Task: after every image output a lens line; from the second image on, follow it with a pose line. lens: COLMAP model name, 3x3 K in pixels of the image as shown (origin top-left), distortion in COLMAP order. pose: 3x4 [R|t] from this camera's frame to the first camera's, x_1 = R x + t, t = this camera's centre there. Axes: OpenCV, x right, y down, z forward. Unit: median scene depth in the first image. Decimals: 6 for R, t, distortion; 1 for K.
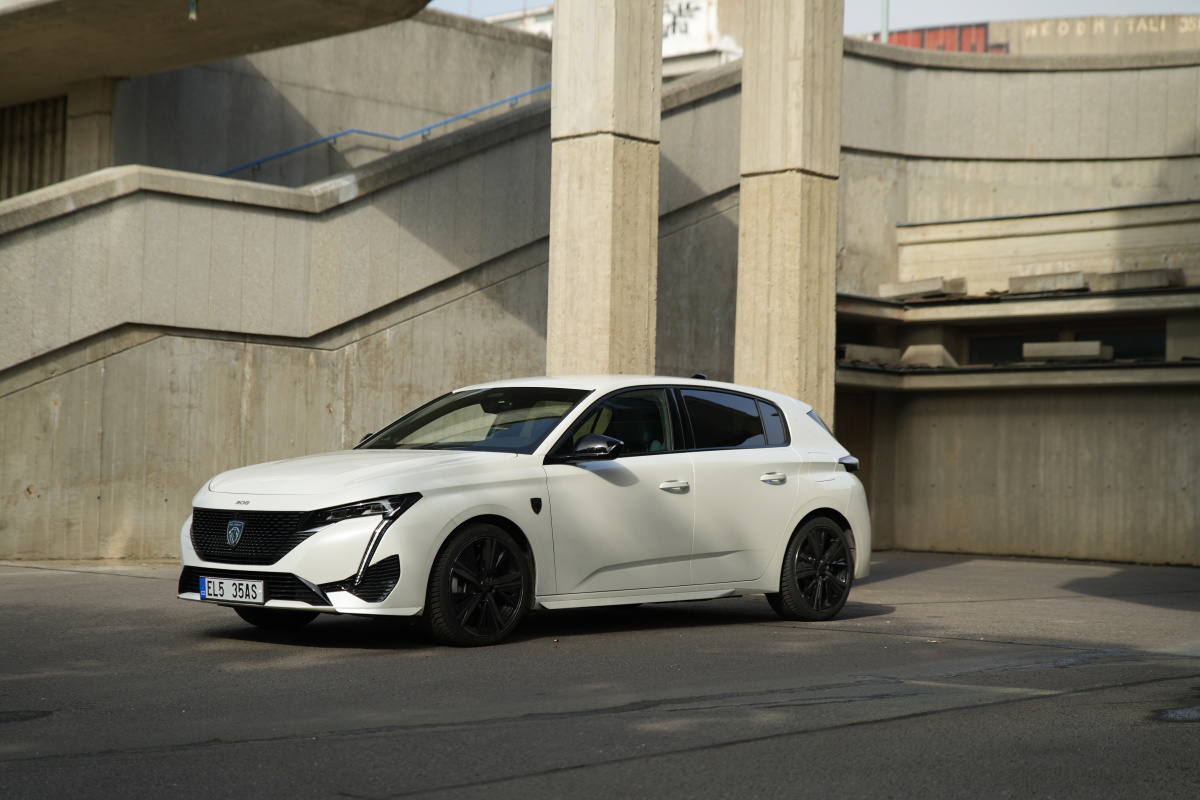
lens RADIAL K [[2313.7, 0, 593.9], [0, 2313.7, 429.6], [0, 0, 1]] dist [0.037815, 0.078223]
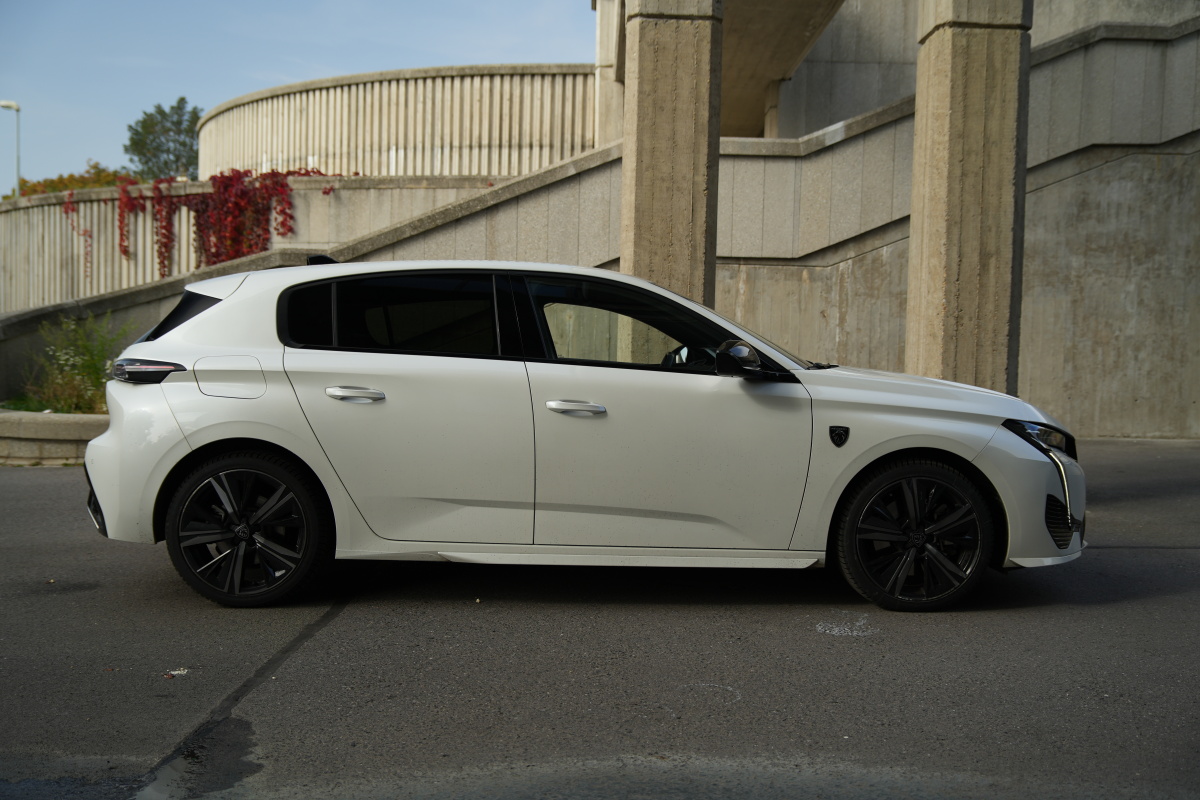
lens RADIAL K [[1152.4, 0, 628.4], [0, 1152.4, 400.0], [0, 0, 1]] dist [0.001586, 0.014215]
pose [[0.704265, 0.024123, -0.709527, 0.242759], [0.019049, 0.998421, 0.052853, 0.002090], [0.709682, -0.050738, 0.702693, 0.471084]]
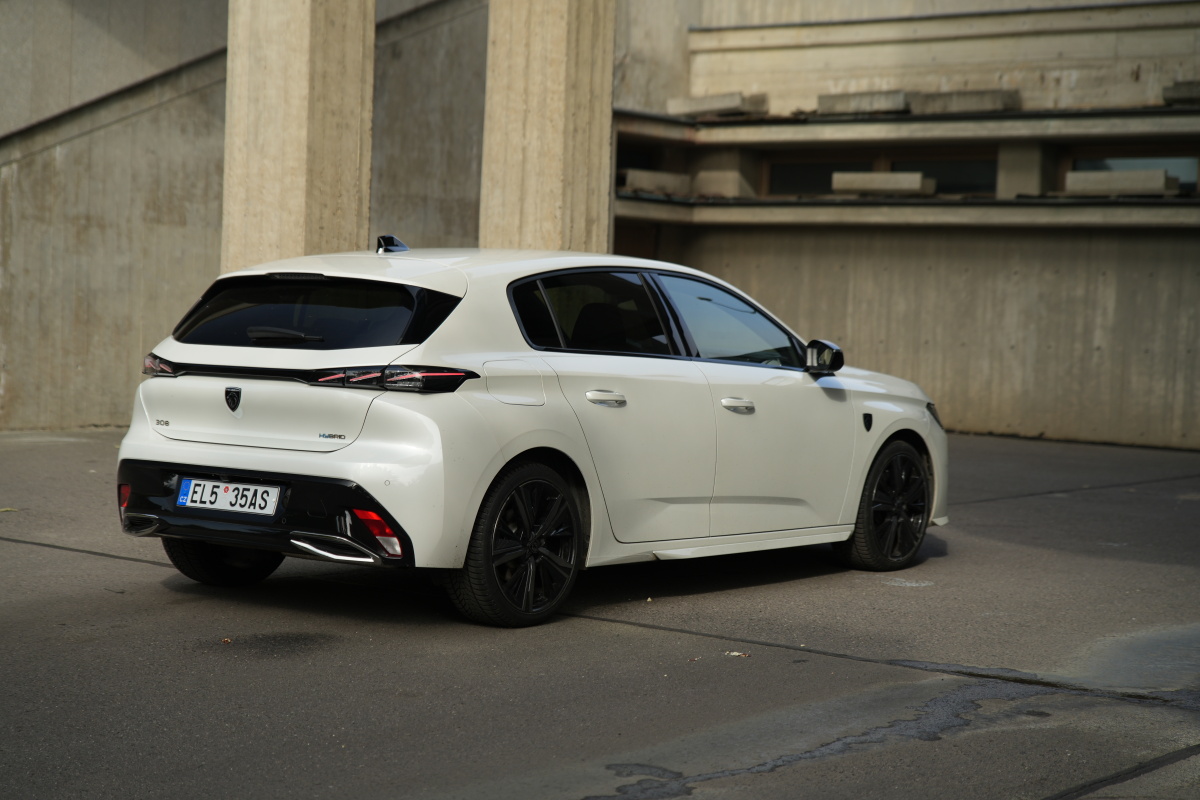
lens RADIAL K [[2313.7, 0, 593.9], [0, 2313.7, 429.6], [0, 0, 1]] dist [0.037815, 0.078223]
pose [[0.995630, 0.008566, 0.092993, 0.021544], [-0.016789, 0.995978, 0.088006, -0.019277], [-0.091865, -0.089182, 0.991770, 0.174758]]
